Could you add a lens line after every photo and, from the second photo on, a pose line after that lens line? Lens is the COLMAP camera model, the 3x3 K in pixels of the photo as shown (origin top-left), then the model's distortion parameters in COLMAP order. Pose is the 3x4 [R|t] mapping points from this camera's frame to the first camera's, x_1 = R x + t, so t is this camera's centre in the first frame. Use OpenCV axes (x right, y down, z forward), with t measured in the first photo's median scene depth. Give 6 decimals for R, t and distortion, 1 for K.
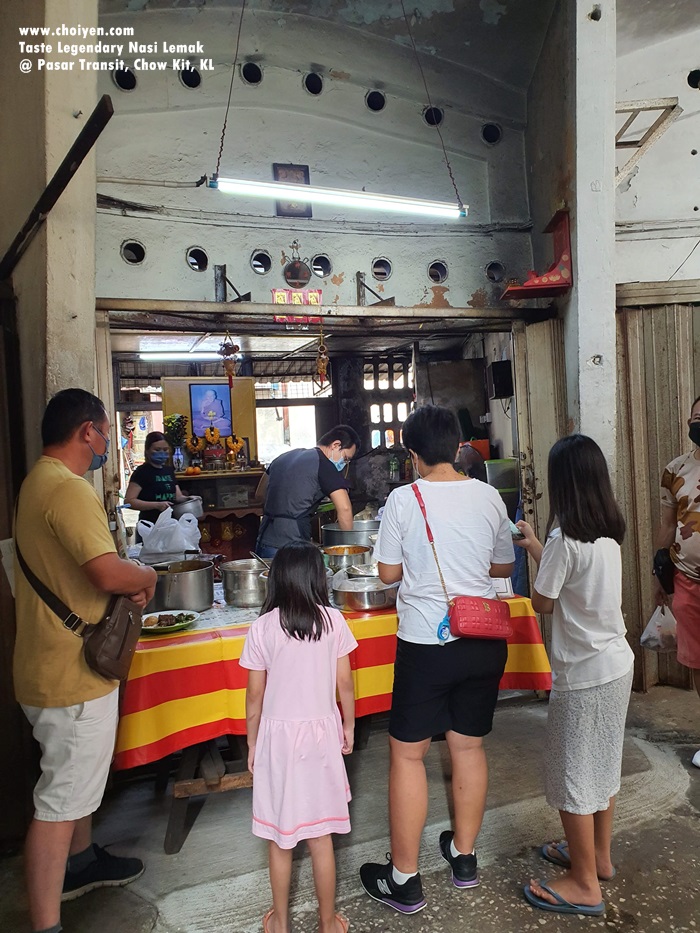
lens RADIAL K [[713.7, 0, 350.0], [0, 713.7, 466.5], [0, 0, 1]] dist [-0.024277, -0.001655]
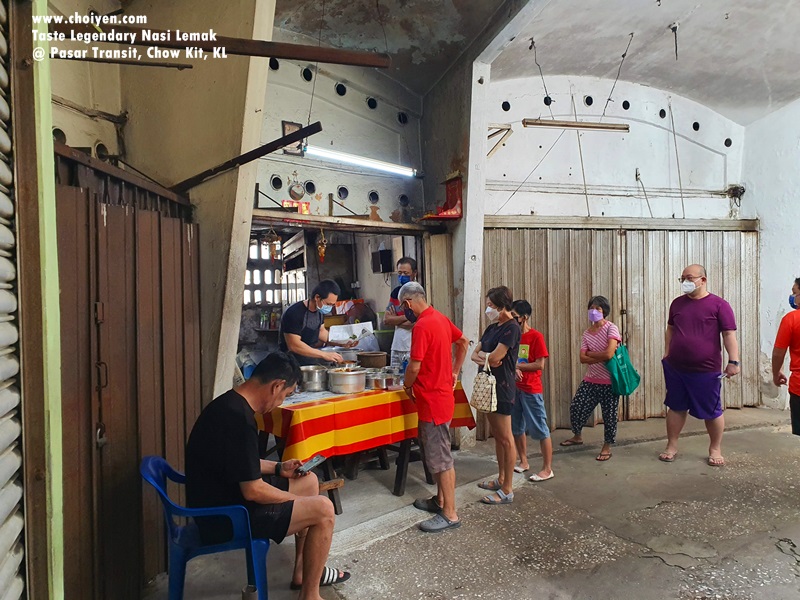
lens RADIAL K [[611.9, 0, 400.0], [0, 611.9, 300.0], [0, 0, 1]] dist [-0.024277, -0.001655]
pose [[0.912853, 0.025524, 0.407489, -0.401735], [-0.009977, 0.999141, -0.040232, 0.022492], [-0.408166, 0.032660, 0.912324, -0.321351]]
